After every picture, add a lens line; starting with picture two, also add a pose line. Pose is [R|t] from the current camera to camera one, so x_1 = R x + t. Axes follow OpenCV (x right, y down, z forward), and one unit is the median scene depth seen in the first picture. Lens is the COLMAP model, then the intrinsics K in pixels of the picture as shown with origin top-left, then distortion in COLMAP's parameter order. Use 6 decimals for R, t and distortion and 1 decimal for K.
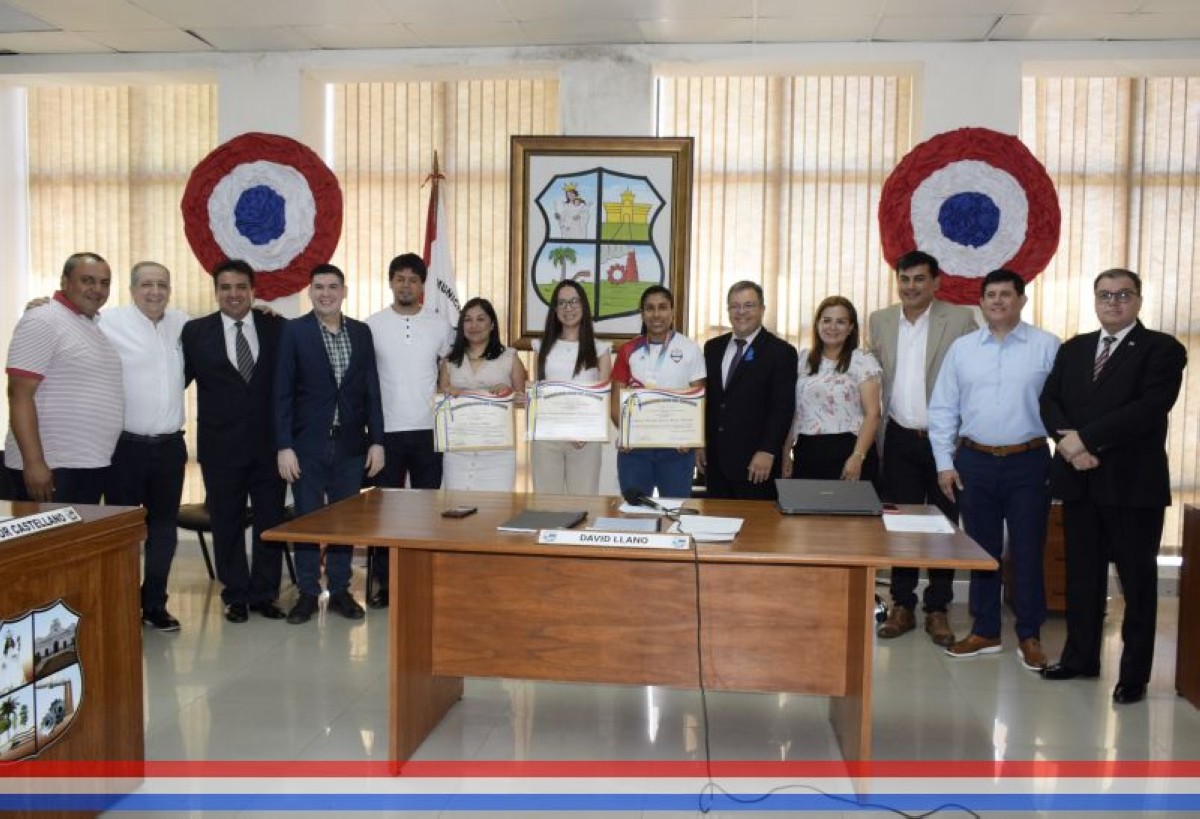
lens RADIAL K [[1052.9, 0, 600.0], [0, 1052.9, 409.5], [0, 0, 1]] dist [-0.019905, 0.004918]
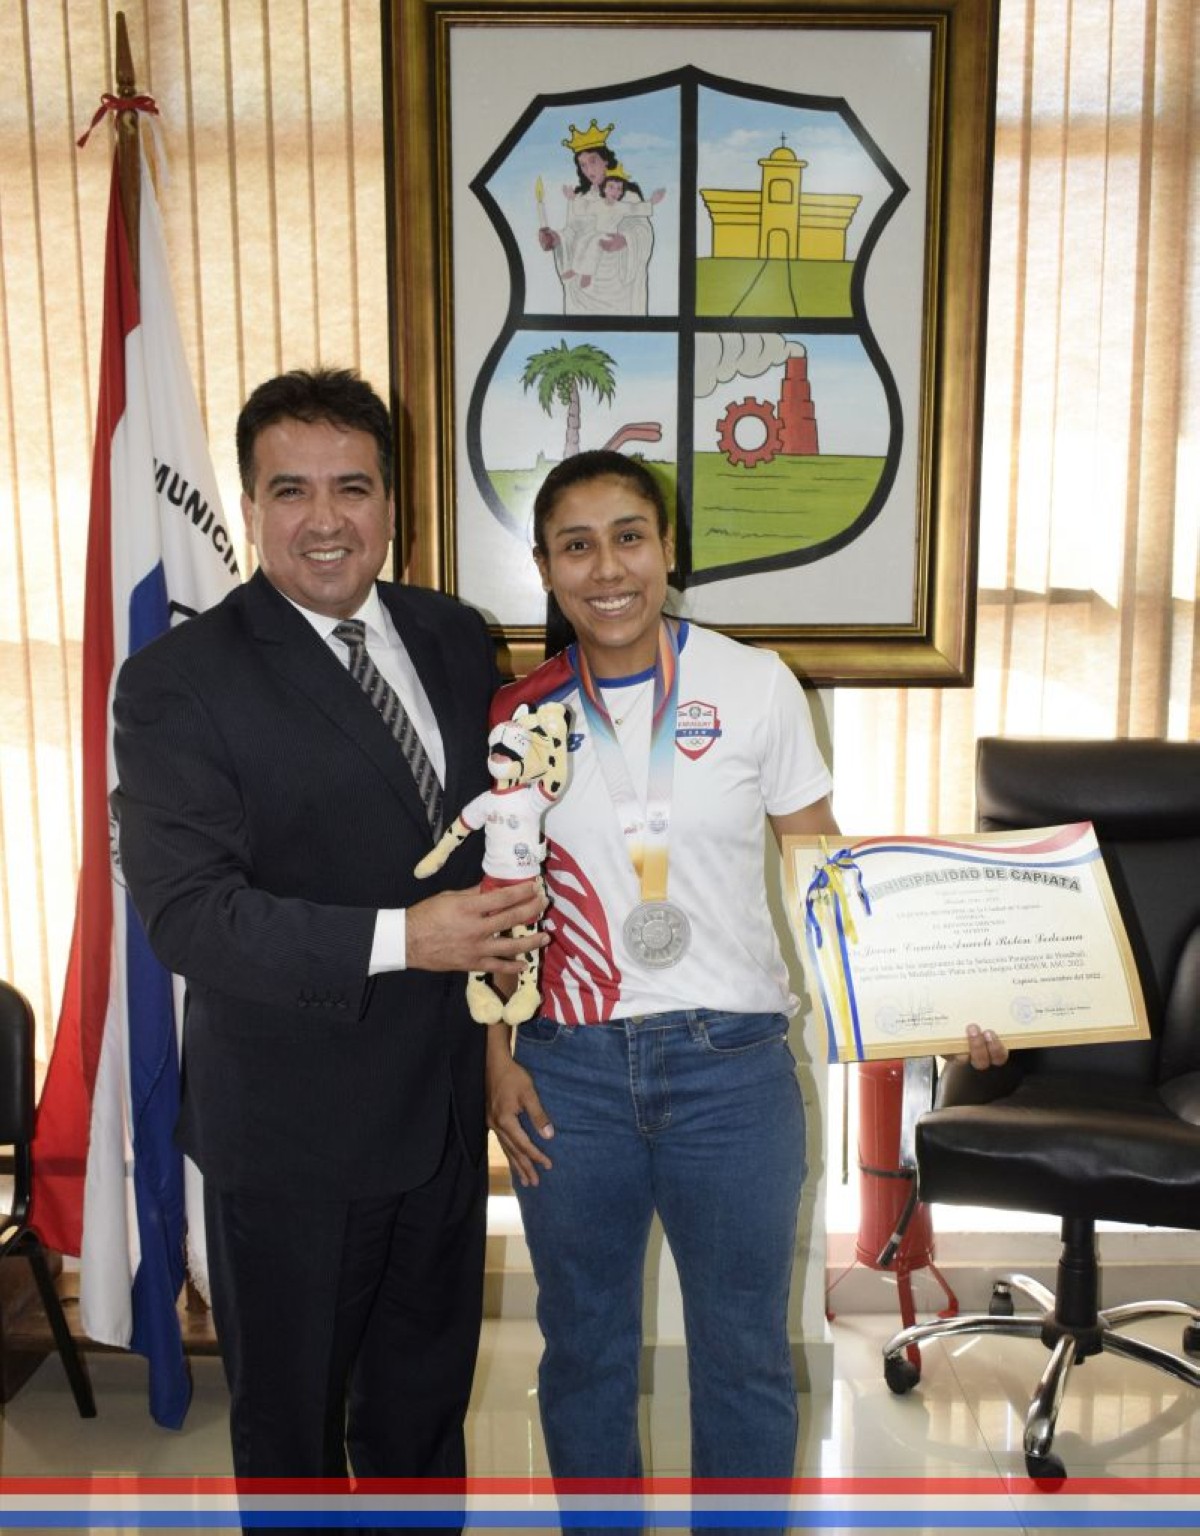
lens RADIAL K [[1648.0, 0, 590.5], [0, 1648.0, 866.2], [0, 0, 1]] dist [-0.024080, 0.011056]
pose [[0.993390, -0.044806, 0.105687, -0.084029], [0.034669, 0.994790, 0.095872, -0.048330], [-0.109432, -0.091575, 0.989767, 0.502624]]
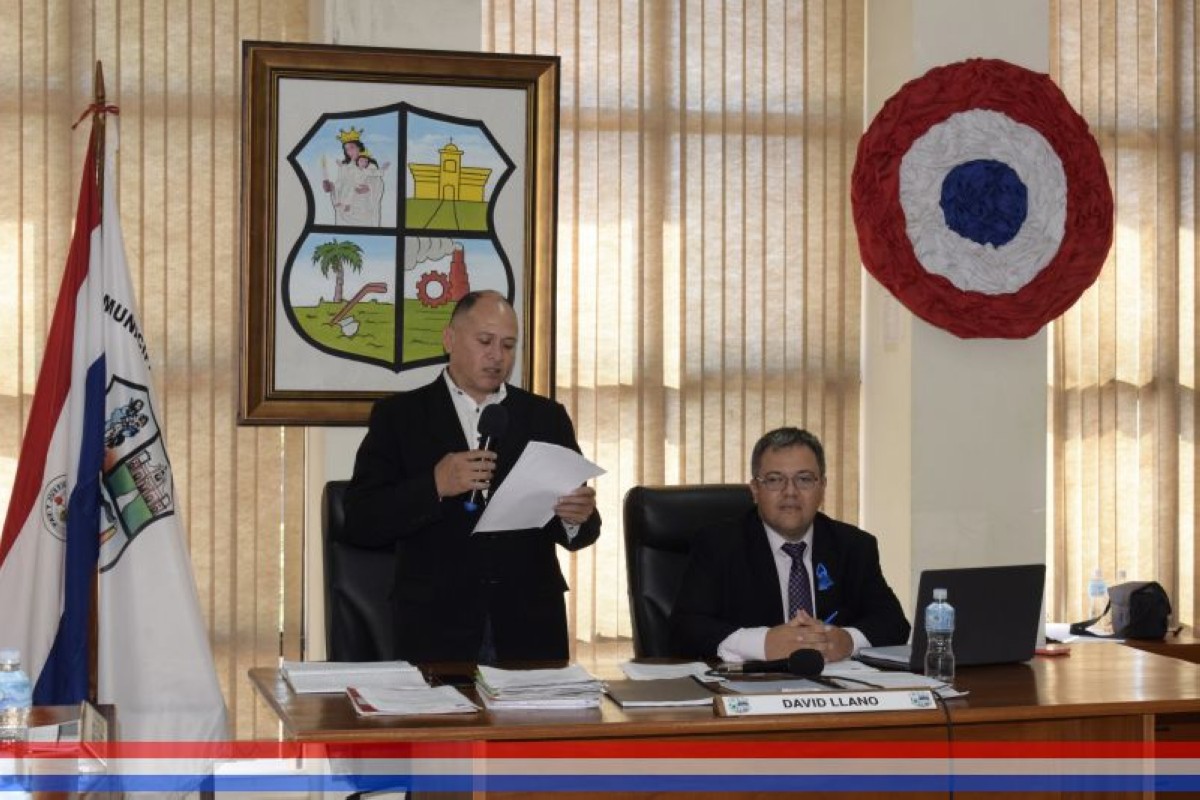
lens RADIAL K [[2255.4, 0, 600.0], [0, 2255.4, 400.0], [0, 0, 1]] dist [-0.007250, 0.050463]
pose [[0.934187, -0.018670, 0.356295, -0.327701], [0.039229, 0.997950, -0.050563, -0.002532], [-0.354621, 0.061213, 0.933004, -0.166841]]
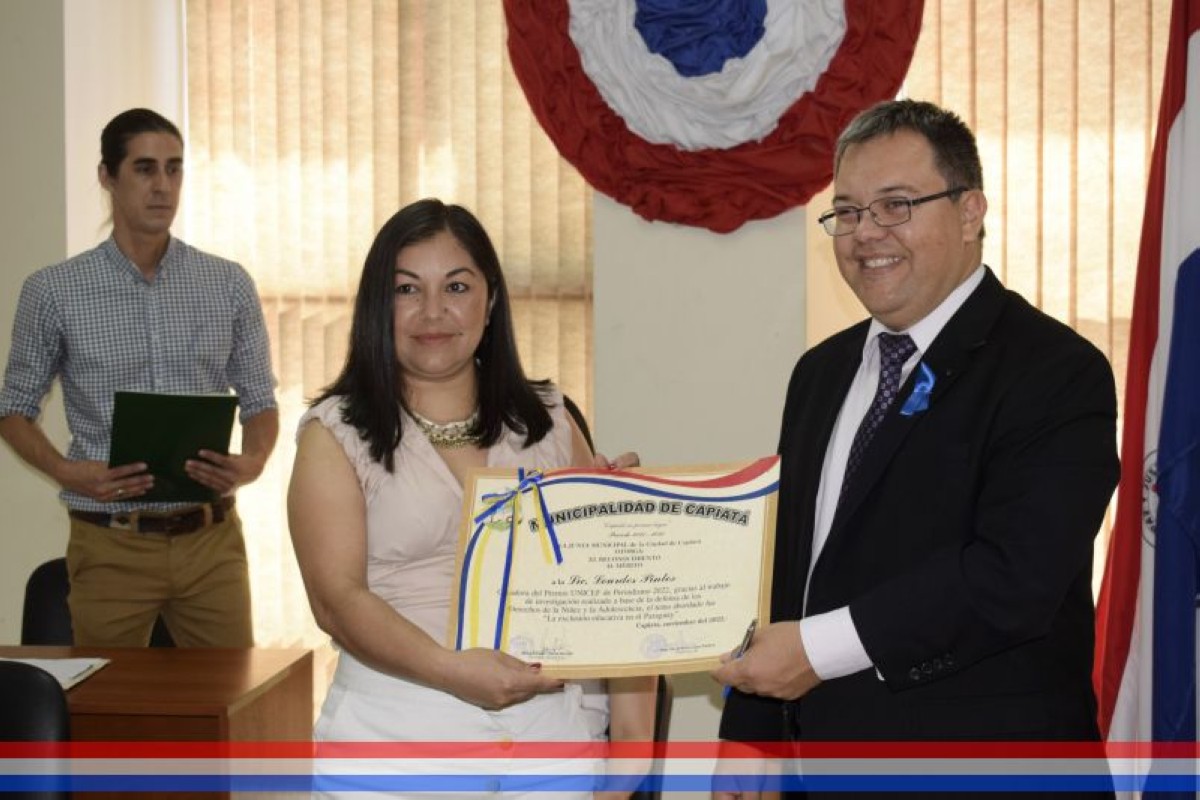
lens RADIAL K [[2255.4, 0, 600.0], [0, 2255.4, 400.0], [0, 0, 1]] dist [-0.007250, 0.050463]
pose [[0.920829, -0.002039, -0.389960, -0.056356], [-0.008760, 0.999626, -0.025912, -0.026639], [0.389867, 0.027276, 0.920467, 0.286049]]
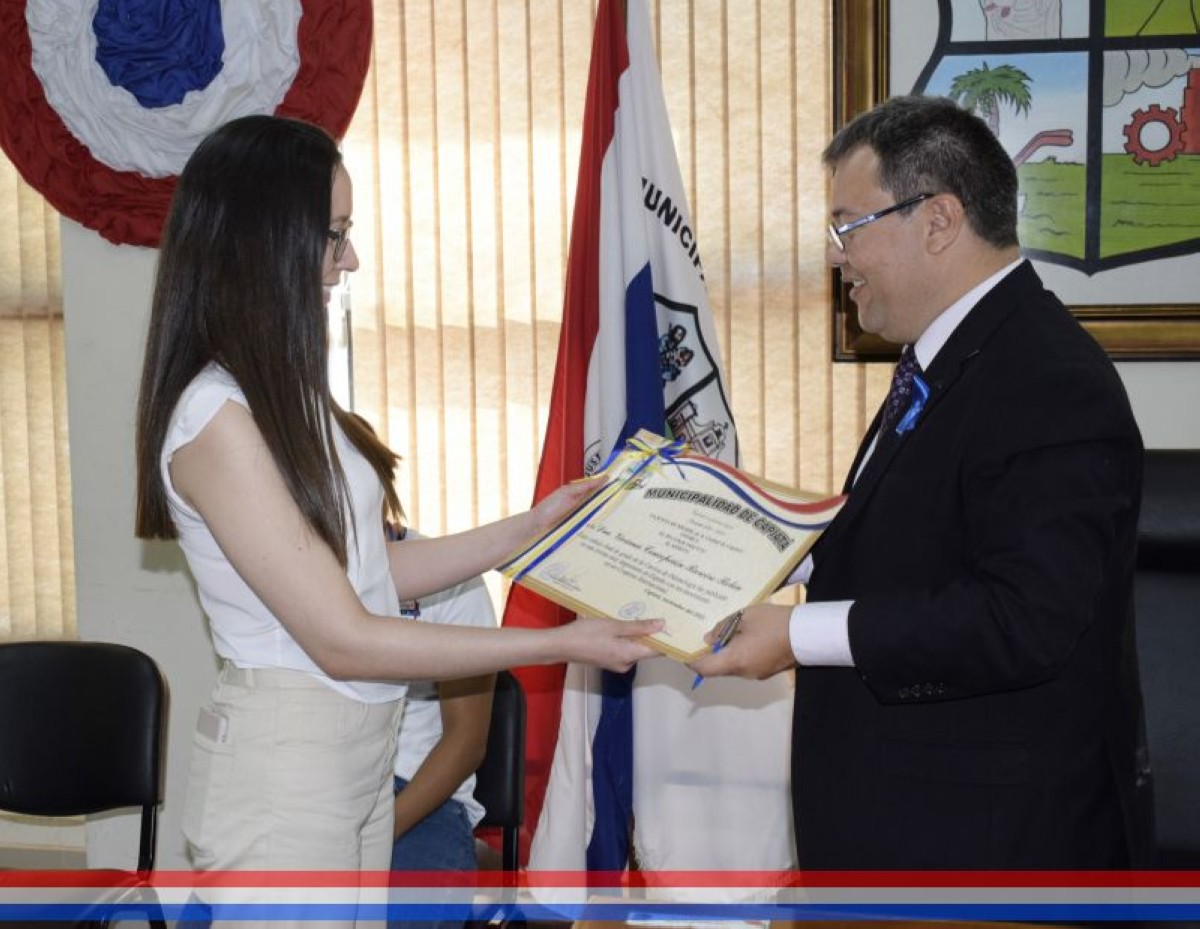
lens RADIAL K [[1821.1, 0, 498.0], [0, 1821.1, 463.2], [0, 0, 1]] dist [-0.025298, 0.034331]
pose [[0.990376, -0.027137, -0.135720, -0.116888], [0.029517, 0.999443, 0.015558, -0.034380], [0.135222, -0.019415, 0.990625, 0.361996]]
